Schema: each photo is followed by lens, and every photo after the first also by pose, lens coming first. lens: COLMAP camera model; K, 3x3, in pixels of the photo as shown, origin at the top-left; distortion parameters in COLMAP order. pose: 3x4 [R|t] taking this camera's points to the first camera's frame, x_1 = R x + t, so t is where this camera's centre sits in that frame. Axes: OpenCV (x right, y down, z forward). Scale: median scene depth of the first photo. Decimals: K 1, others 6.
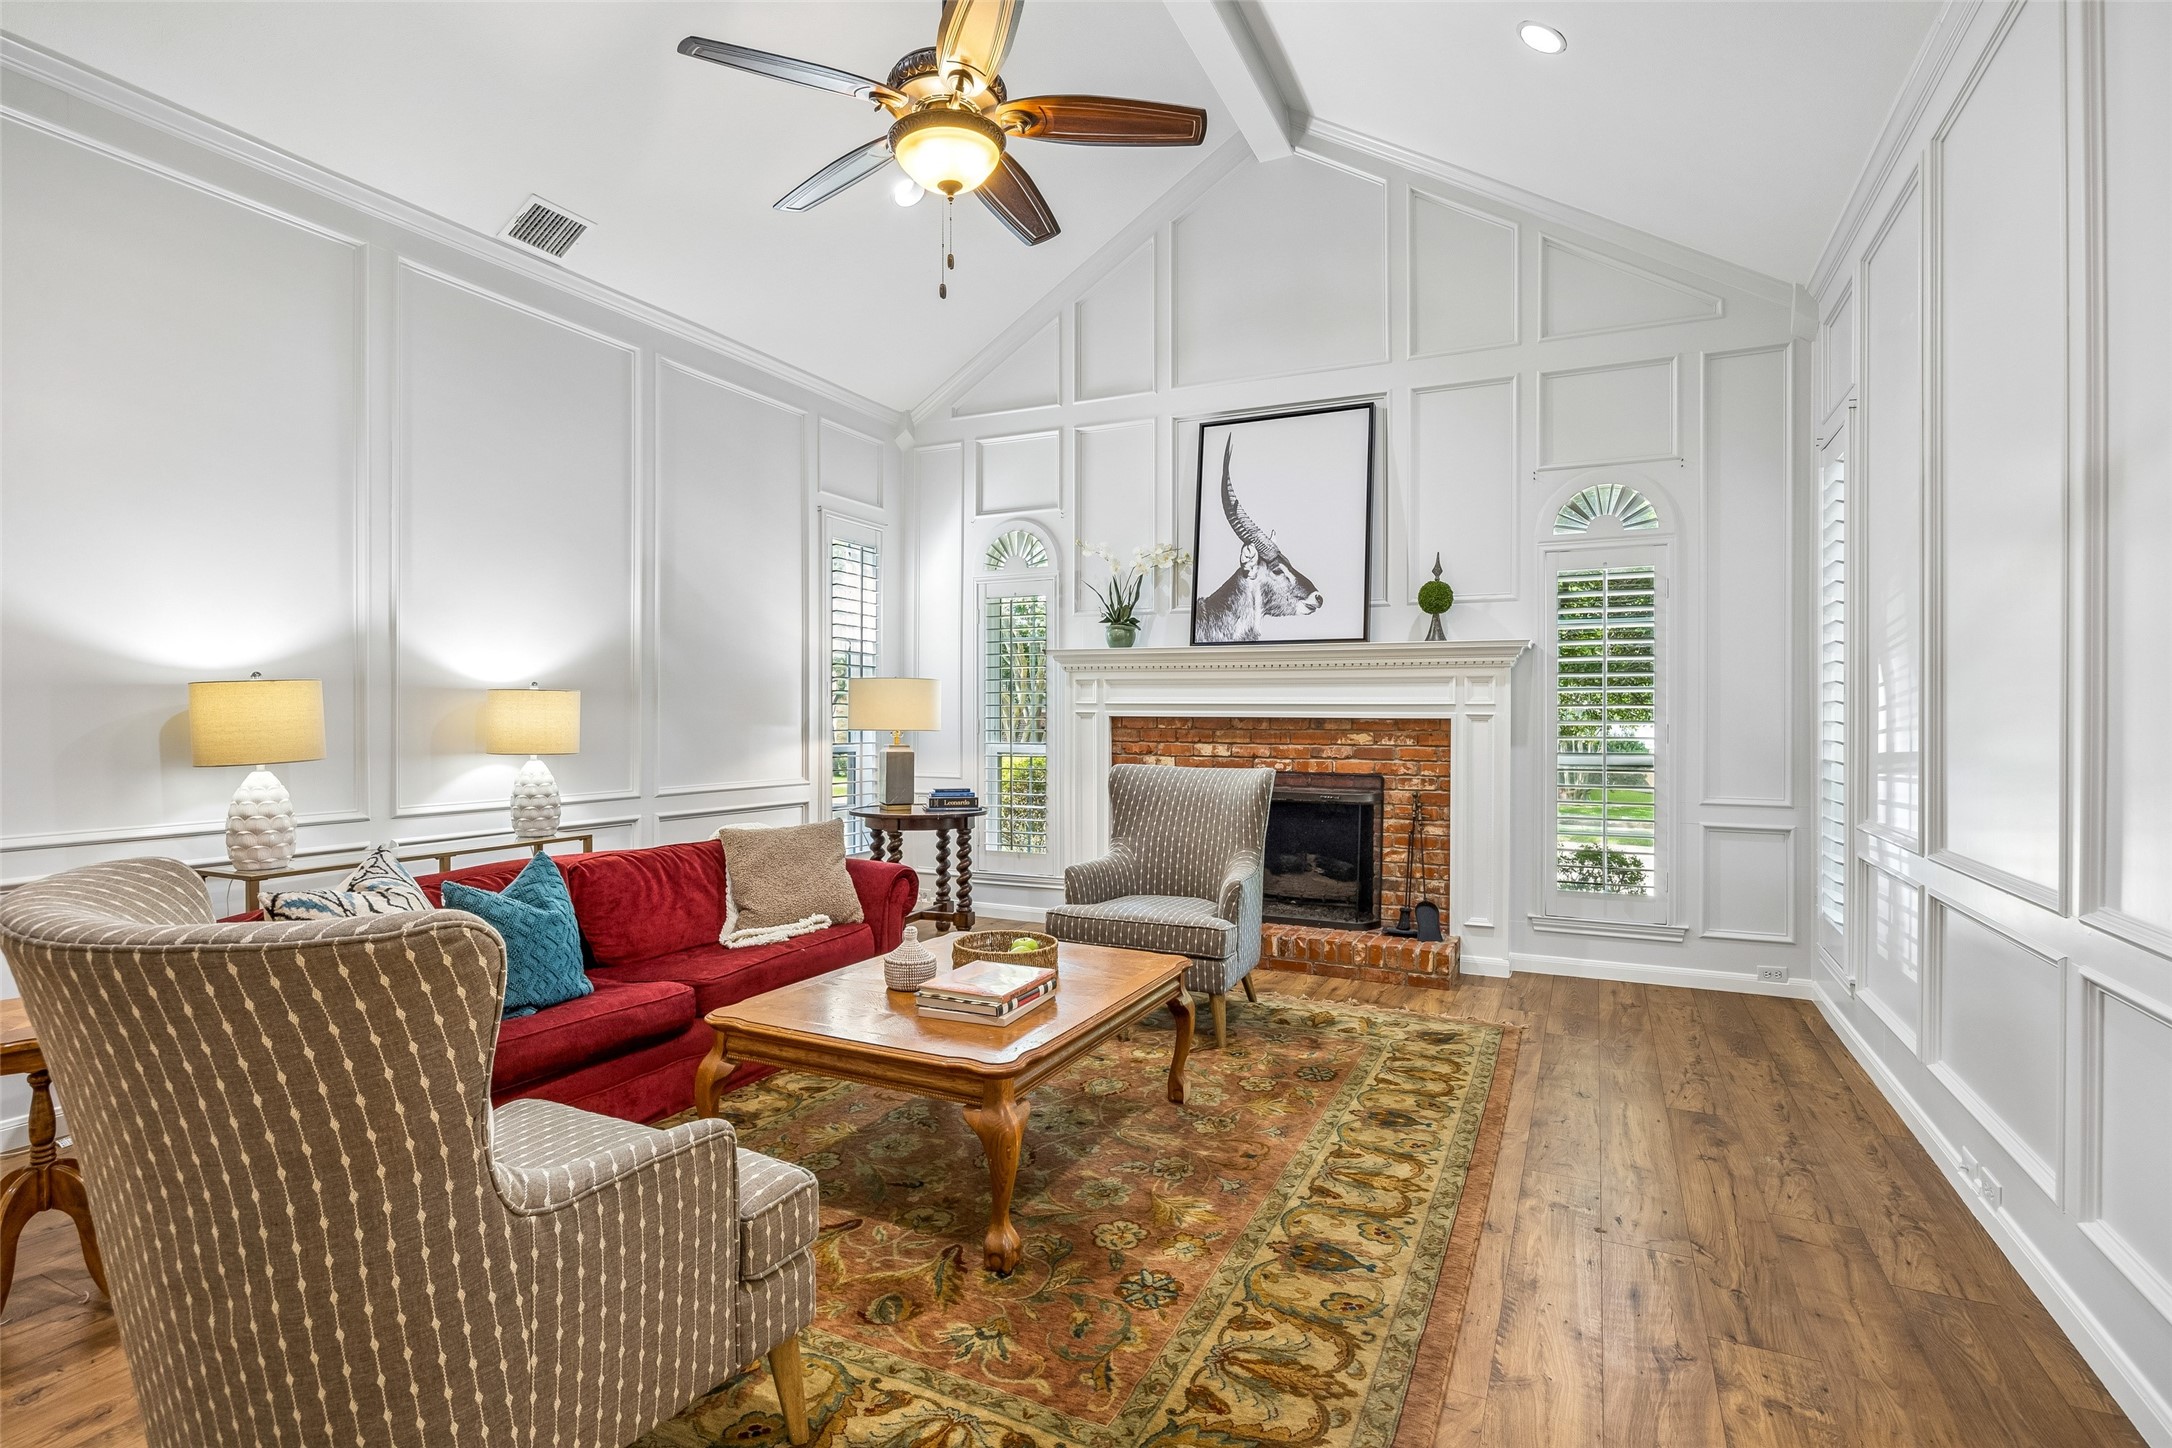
lens RADIAL K [[1074.7, 0, 1092.8], [0, 1074.7, 714.0], [0, 0, 1]] dist [-0.010088, 0.001868]
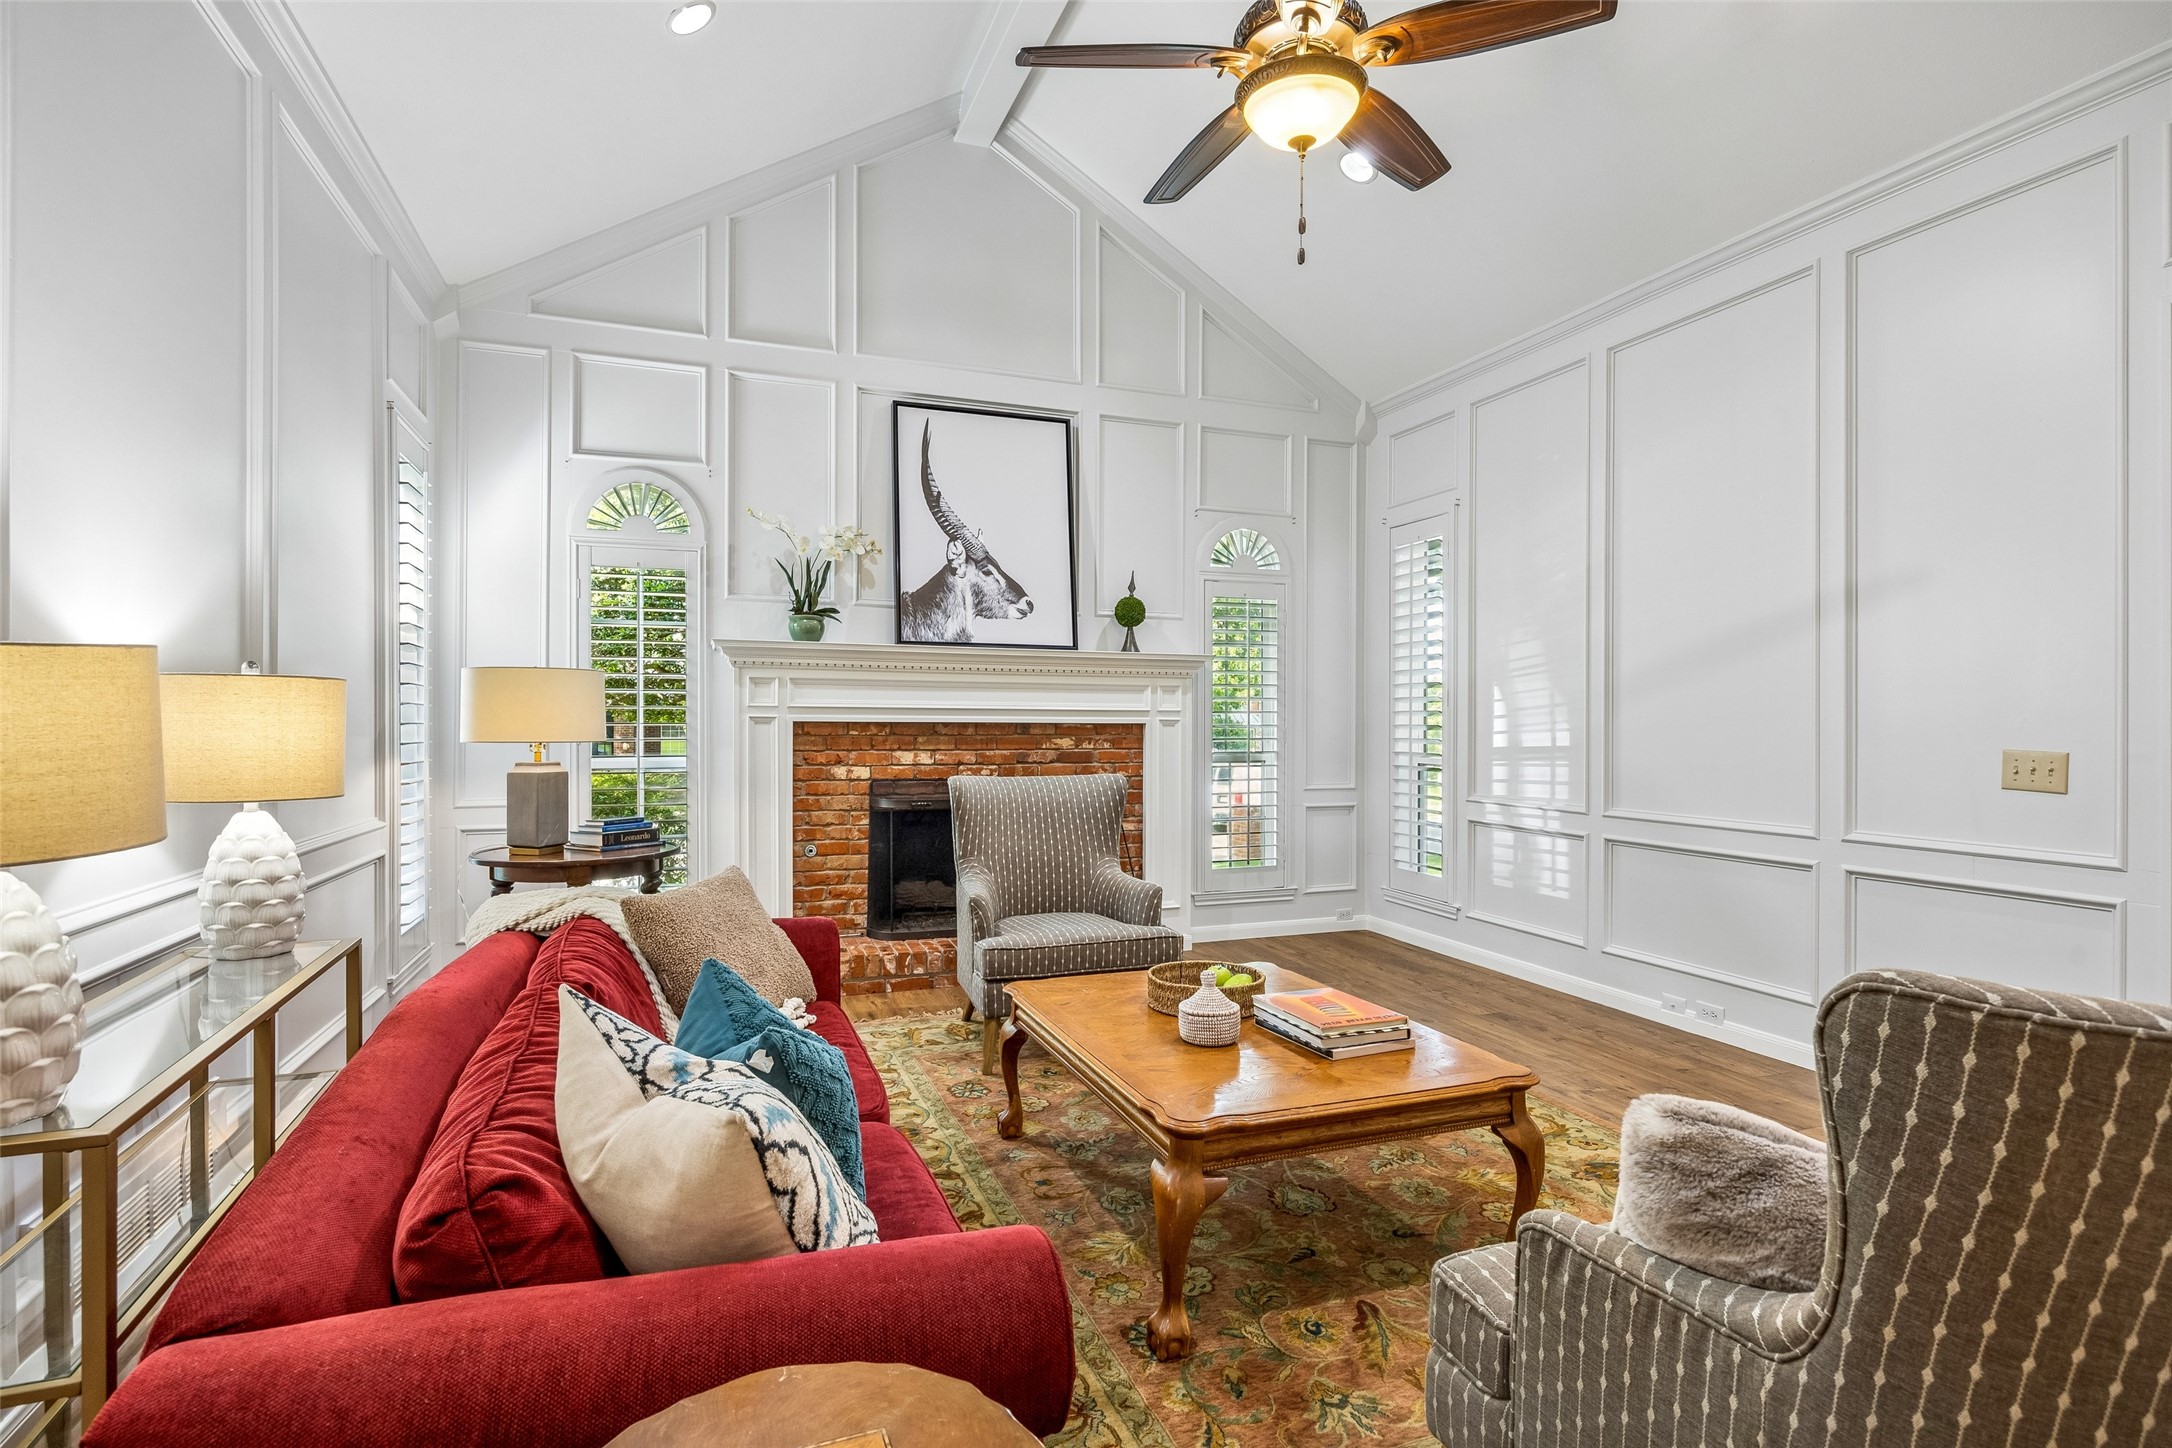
lens RADIAL K [[1074.7, 0, 1107.9], [0, 1074.7, 716.5], [0, 0, 1]] dist [-0.010088, 0.001868]
pose [[0.687271, 0.001066, 0.726400, -0.501839], [-0.002511, 0.999996, 0.000909, -0.003734], [-0.726397, -0.002449, 0.687271, 0.276034]]
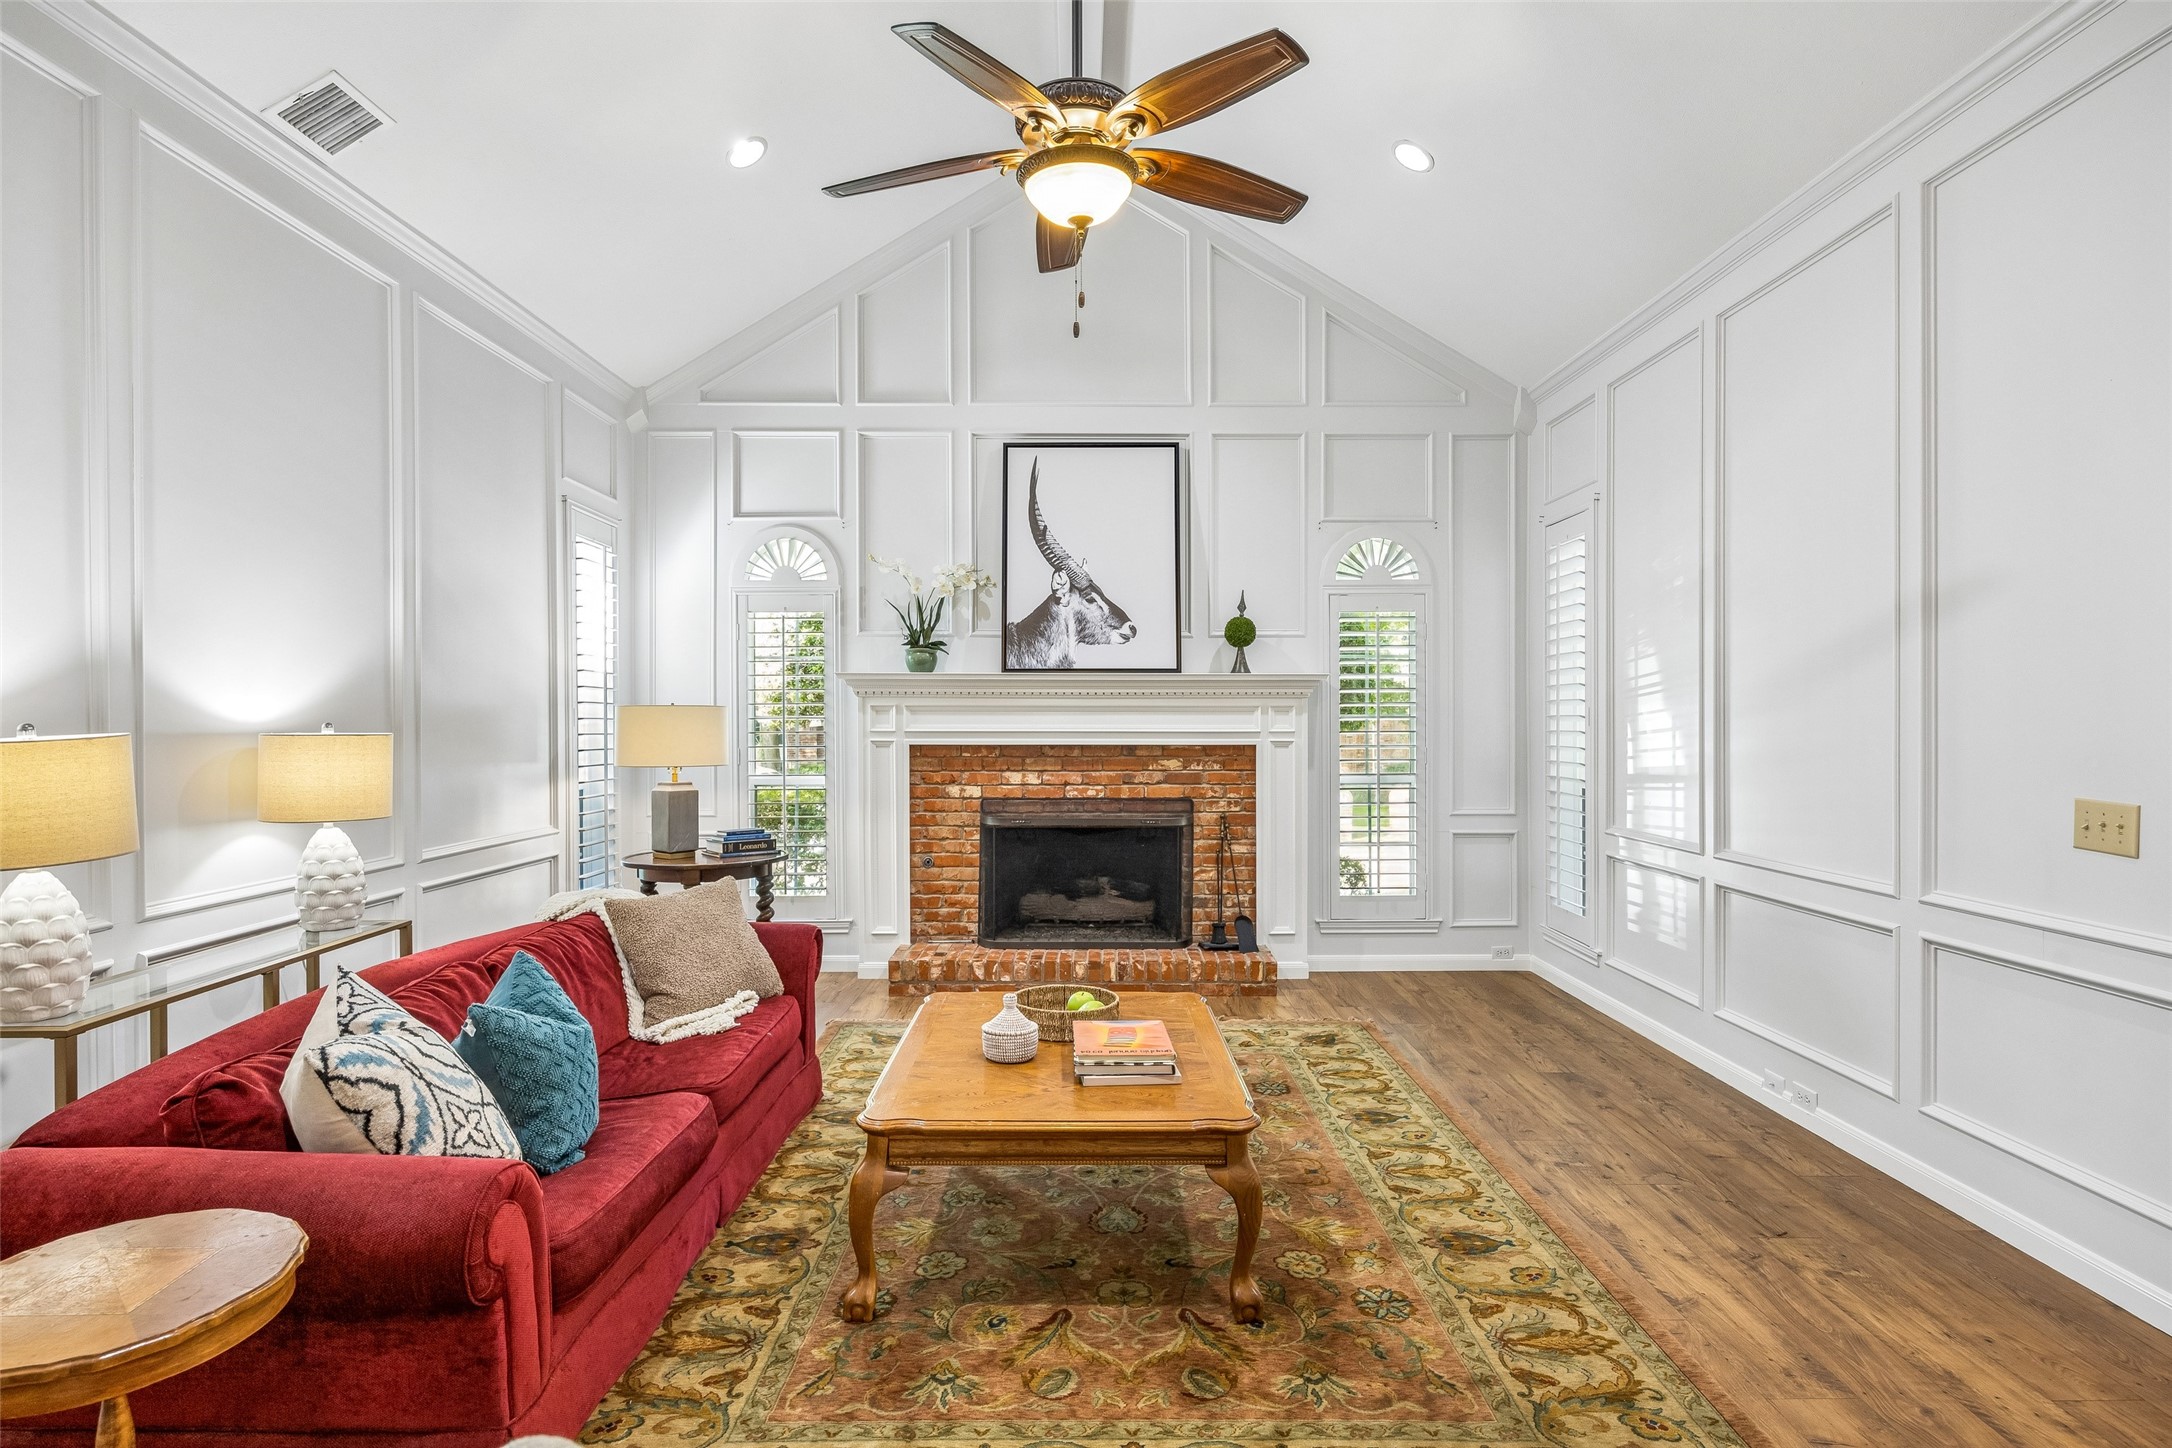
lens RADIAL K [[1132.8, 0, 1103.5], [0, 1132.8, 719.5], [0, 0, 1]] dist [-0.006051, 0.000841]
pose [[0.897198, -0.005899, 0.441590, -0.314210], [0.004620, 0.999981, 0.003972, -0.026934], [-0.441605, -0.001524, 0.897208, 0.044274]]
